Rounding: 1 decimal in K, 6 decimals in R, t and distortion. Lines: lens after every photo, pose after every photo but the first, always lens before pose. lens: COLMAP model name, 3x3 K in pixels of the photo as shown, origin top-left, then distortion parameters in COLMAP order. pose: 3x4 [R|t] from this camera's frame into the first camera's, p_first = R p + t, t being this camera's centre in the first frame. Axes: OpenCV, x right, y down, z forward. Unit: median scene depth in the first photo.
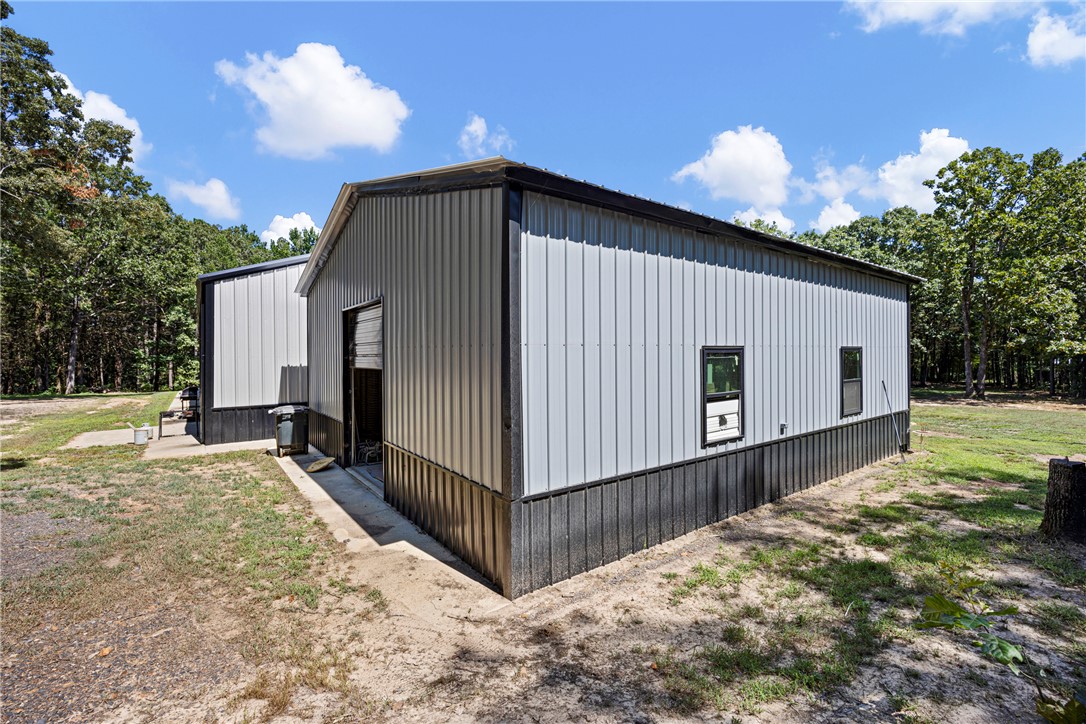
lens RADIAL K [[466.7, 0, 547.1], [0, 466.7, 357.2], [0, 0, 1]] dist [-0.016587, -0.000200]
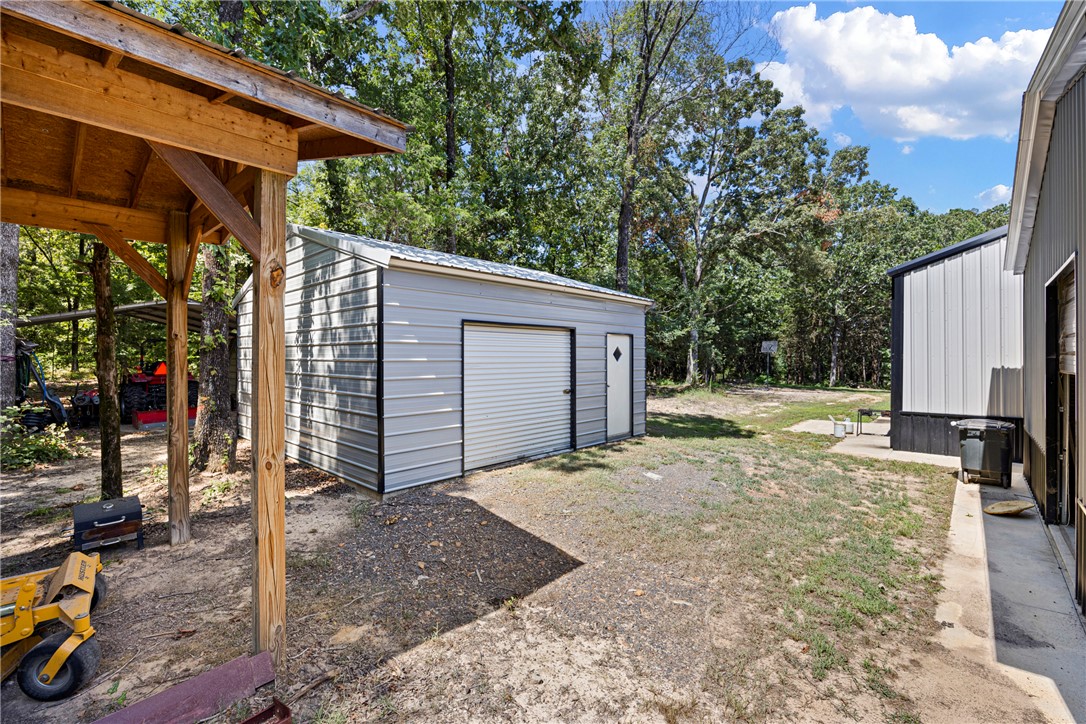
lens RADIAL K [[466.7, 0, 547.1], [0, 466.7, 357.2], [0, 0, 1]] dist [-0.016587, -0.000200]
pose [[0.179767, 0.005703, -0.983693, 0.082801], [-0.005806, 0.999972, 0.004737, 0.003039], [0.983692, 0.004860, 0.179795, 0.205542]]
